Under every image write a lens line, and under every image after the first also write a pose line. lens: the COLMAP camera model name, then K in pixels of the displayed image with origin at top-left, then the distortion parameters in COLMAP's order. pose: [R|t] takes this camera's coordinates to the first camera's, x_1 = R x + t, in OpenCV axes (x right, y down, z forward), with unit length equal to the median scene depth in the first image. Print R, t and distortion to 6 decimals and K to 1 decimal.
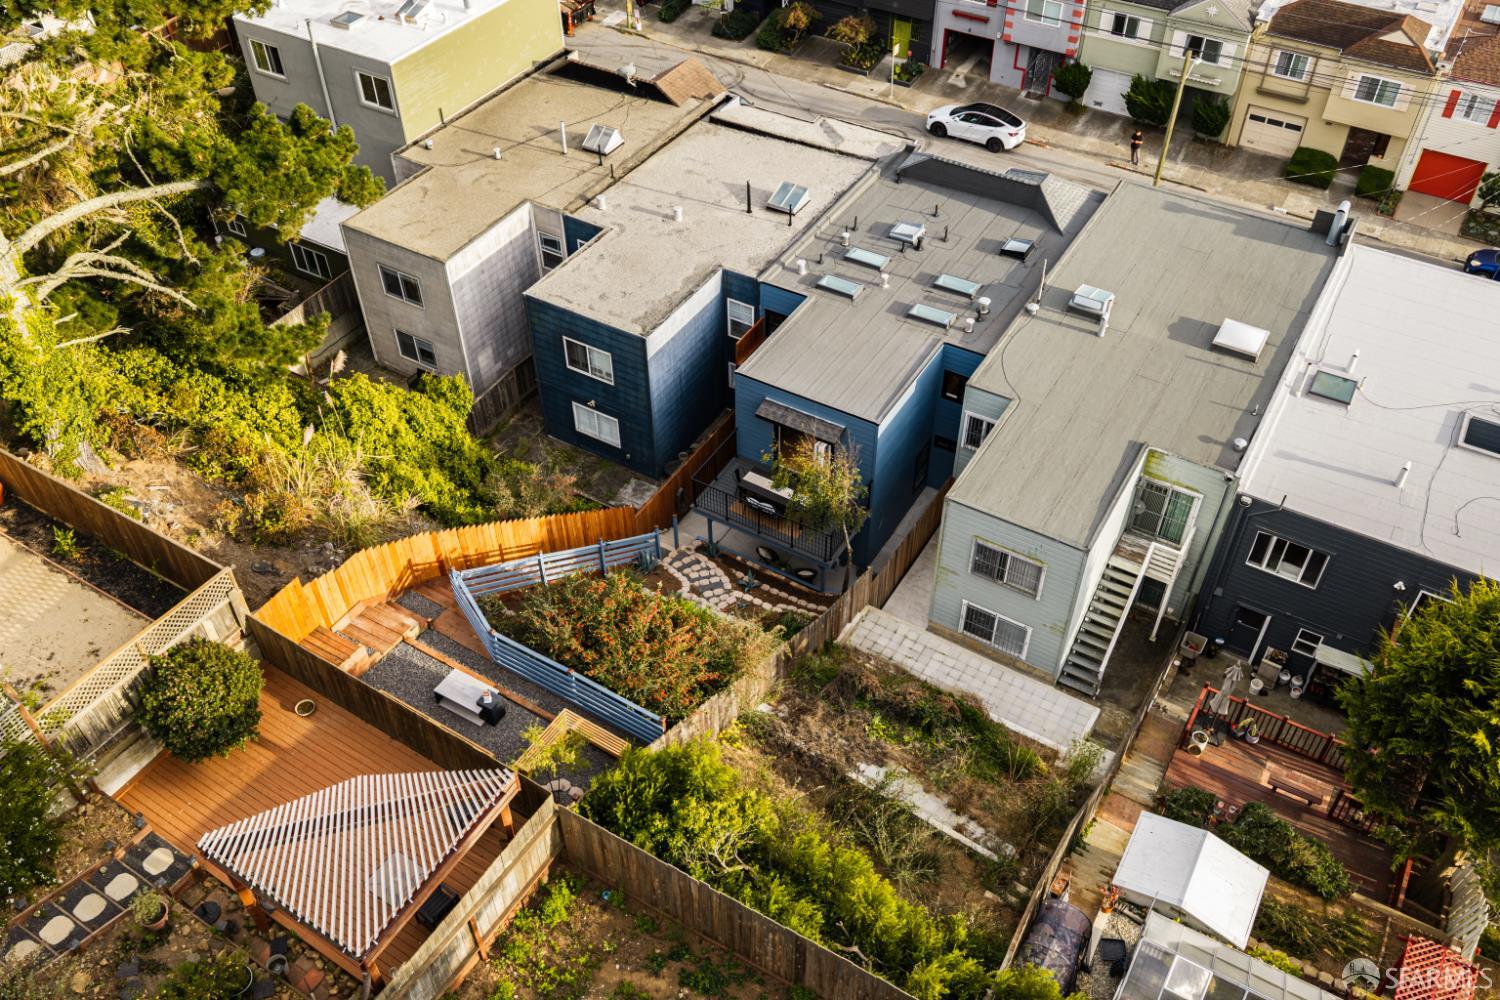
lens RADIAL K [[1246.3, 0, 752.1], [0, 1246.3, 494.5], [0, 0, 1]] dist [0.009879, -0.021650]
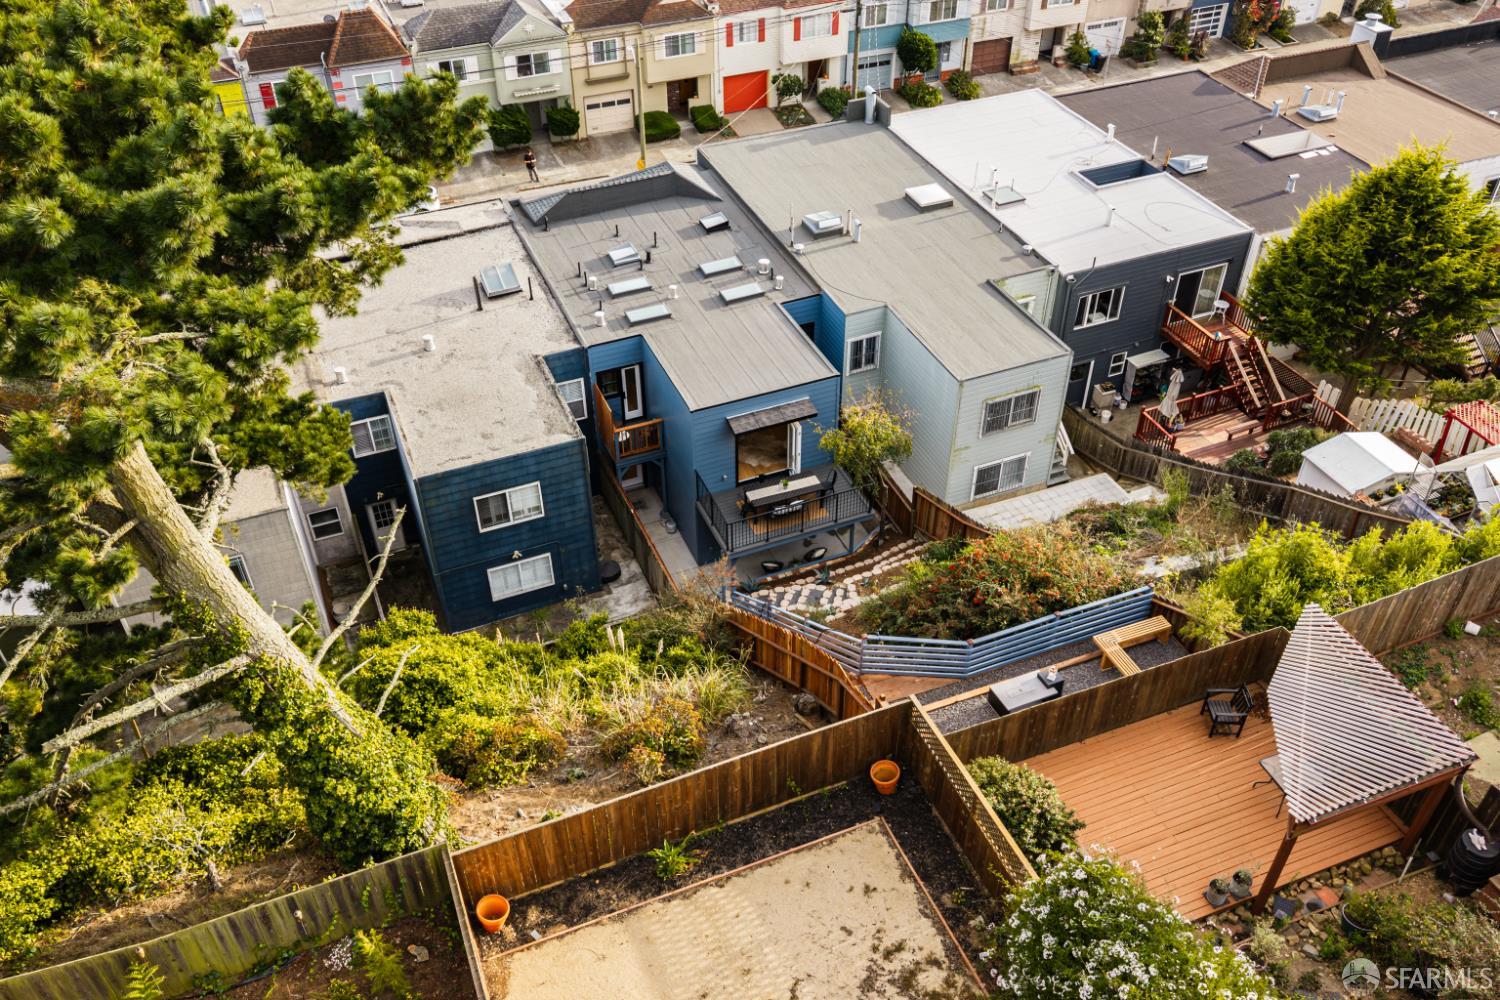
lens RADIAL K [[1246.3, 0, 749.7], [0, 1246.3, 506.4], [0, 0, 1]] dist [0.009879, -0.021650]
pose [[0.594223, -0.516388, 0.616638, -0.567385], [0.557696, 0.816973, 0.146730, -0.141048], [-0.579546, 0.256706, 0.773452, 0.220934]]
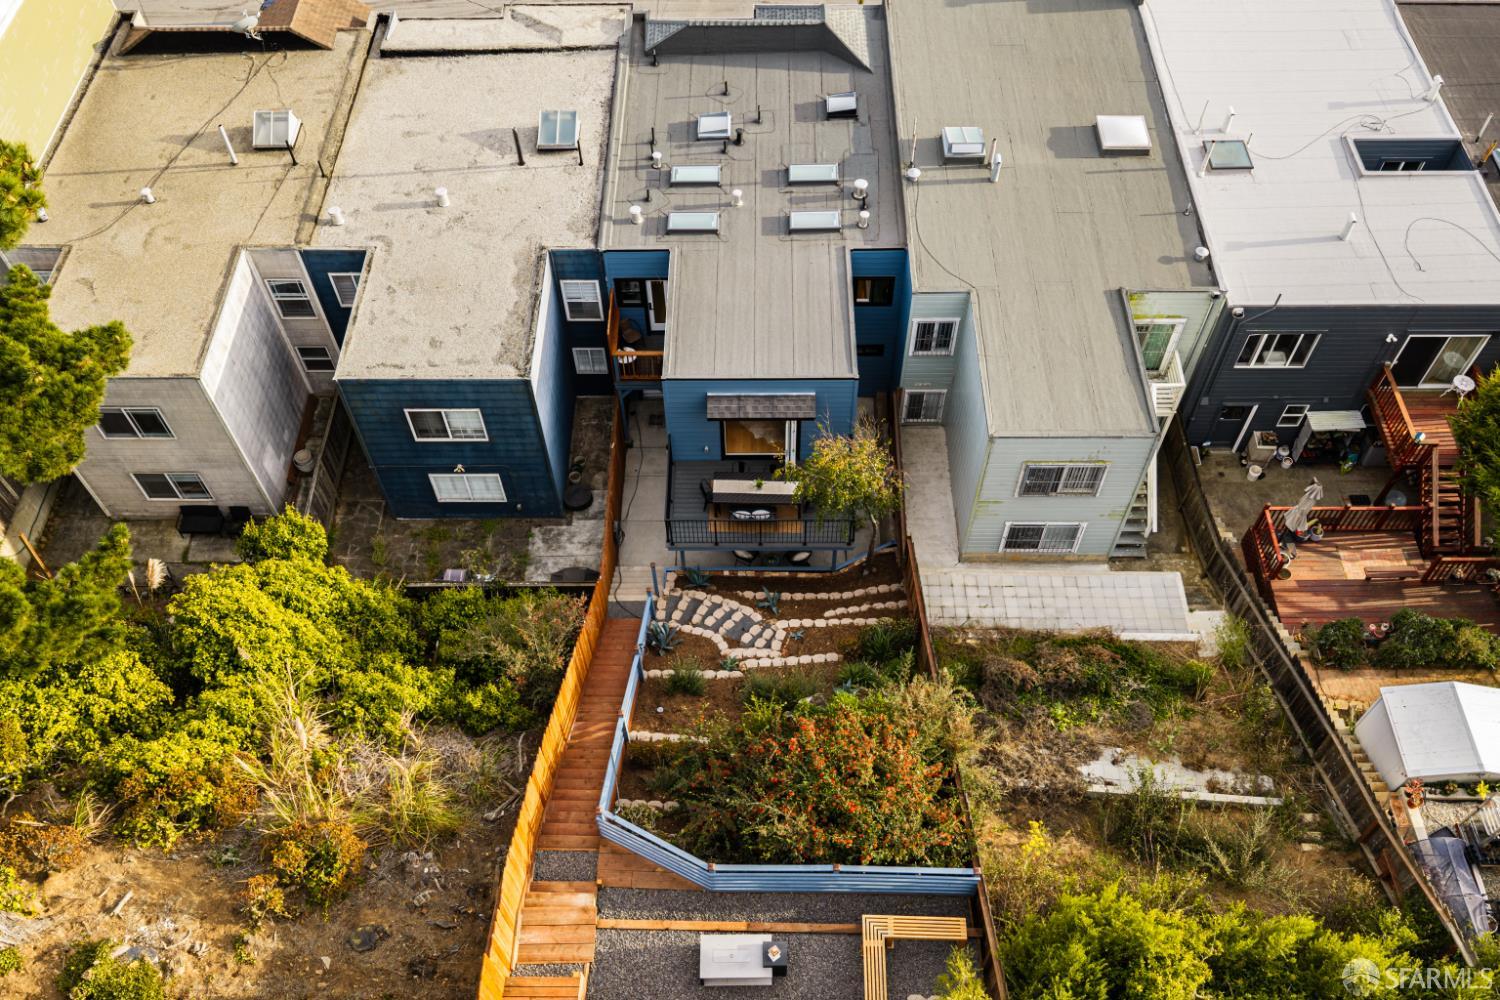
lens RADIAL K [[1246.3, 0, 749.5], [0, 1246.3, 497.1], [0, 0, 1]] dist [0.009879, -0.021650]
pose [[0.860799, -0.415973, 0.293242, -0.214592], [0.354894, 0.903581, 0.239982, -0.185884], [-0.364794, -0.102506, 0.925428, 0.196701]]
